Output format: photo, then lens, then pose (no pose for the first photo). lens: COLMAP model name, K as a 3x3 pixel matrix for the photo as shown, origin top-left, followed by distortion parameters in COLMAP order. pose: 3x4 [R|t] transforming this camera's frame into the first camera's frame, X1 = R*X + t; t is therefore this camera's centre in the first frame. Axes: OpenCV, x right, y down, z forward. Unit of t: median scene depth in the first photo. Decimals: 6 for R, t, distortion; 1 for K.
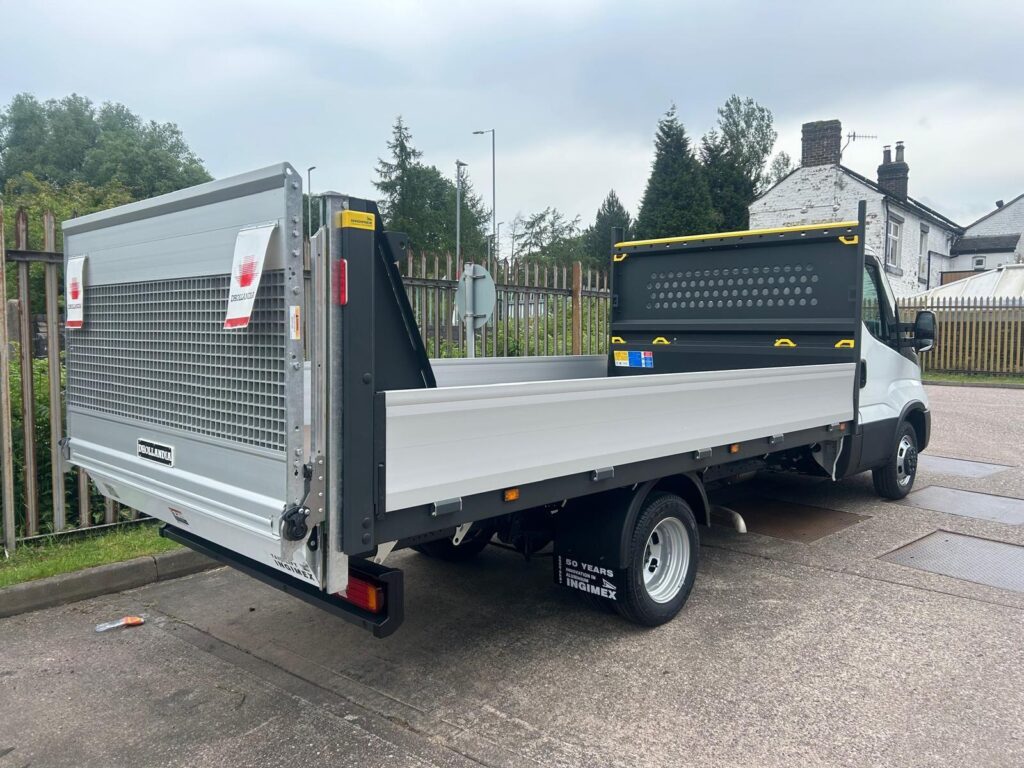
lens RADIAL K [[766.2, 0, 519.7], [0, 766.2, 375.1], [0, 0, 1]] dist [0.050510, -0.054843]
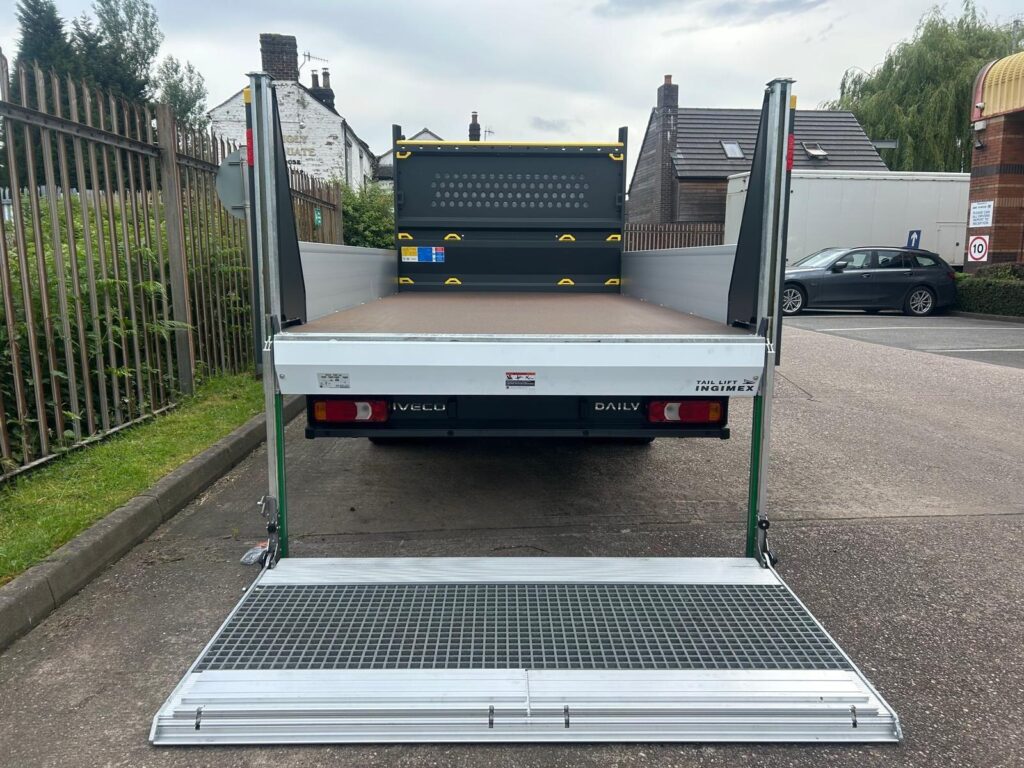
lens RADIAL K [[766.2, 0, 514.1], [0, 766.2, 385.0], [0, 0, 1]] dist [0.050510, -0.054843]
pose [[0.713960, -0.119274, 0.689953, -0.653452], [0.040900, 0.990806, 0.128960, 0.033572], [-0.698991, -0.063854, 0.712274, 0.165555]]
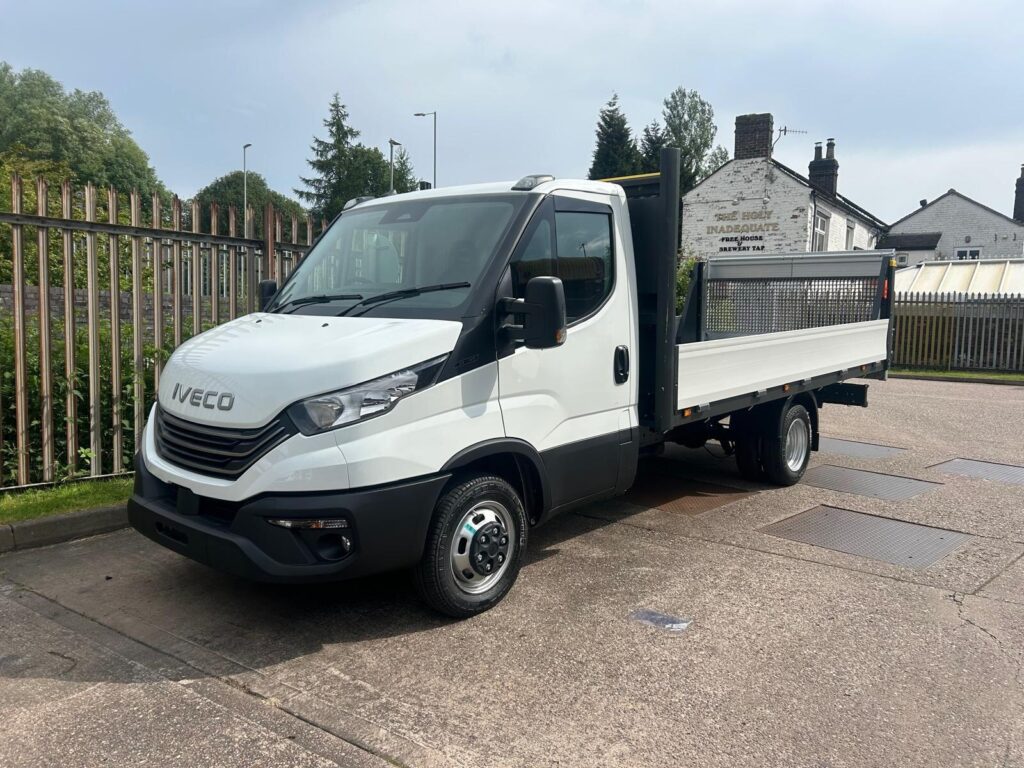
lens RADIAL K [[766.2, 0, 512.5], [0, 766.2, 385.7], [0, 0, 1]] dist [0.050510, -0.054843]
pose [[0.997727, 0.016777, 0.065263, 0.068188], [-0.018571, 0.999463, 0.026985, 0.023515], [-0.064775, -0.028136, 0.997503, 0.012575]]
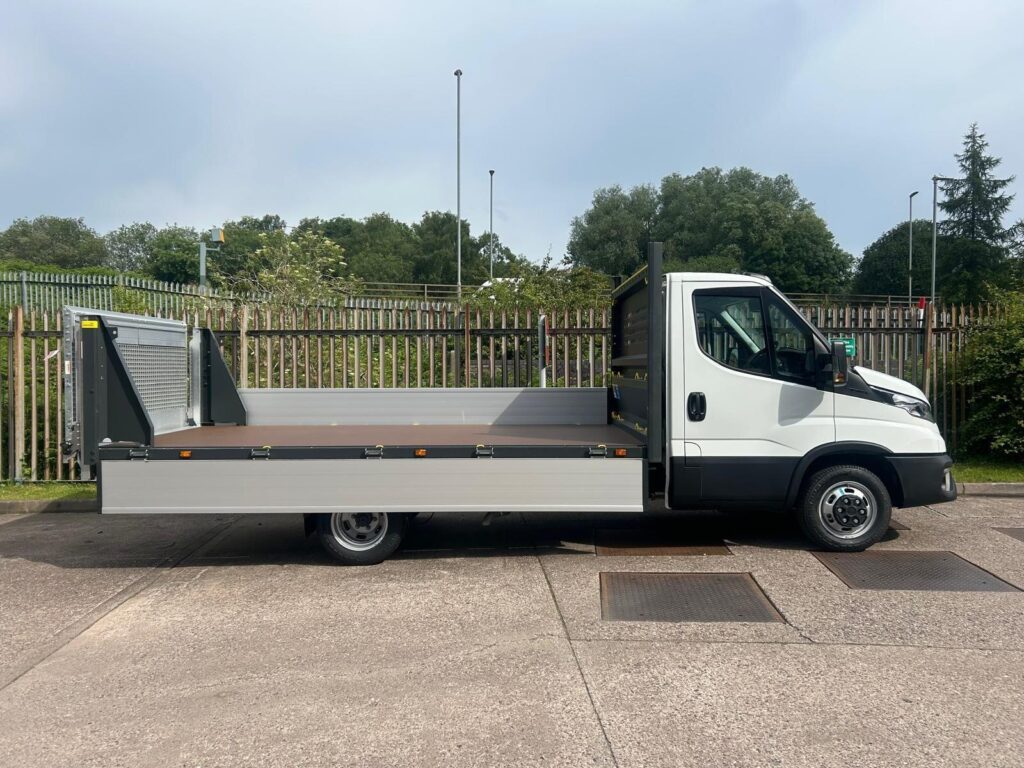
lens RADIAL K [[766.2, 0, 509.6], [0, 766.2, 386.6], [0, 0, 1]] dist [0.050510, -0.054843]
pose [[0.682473, 0.004643, -0.730896, 1.076266], [-0.029718, 0.999329, -0.021401, 0.001458], [0.730307, 0.036327, 0.682153, 0.141938]]
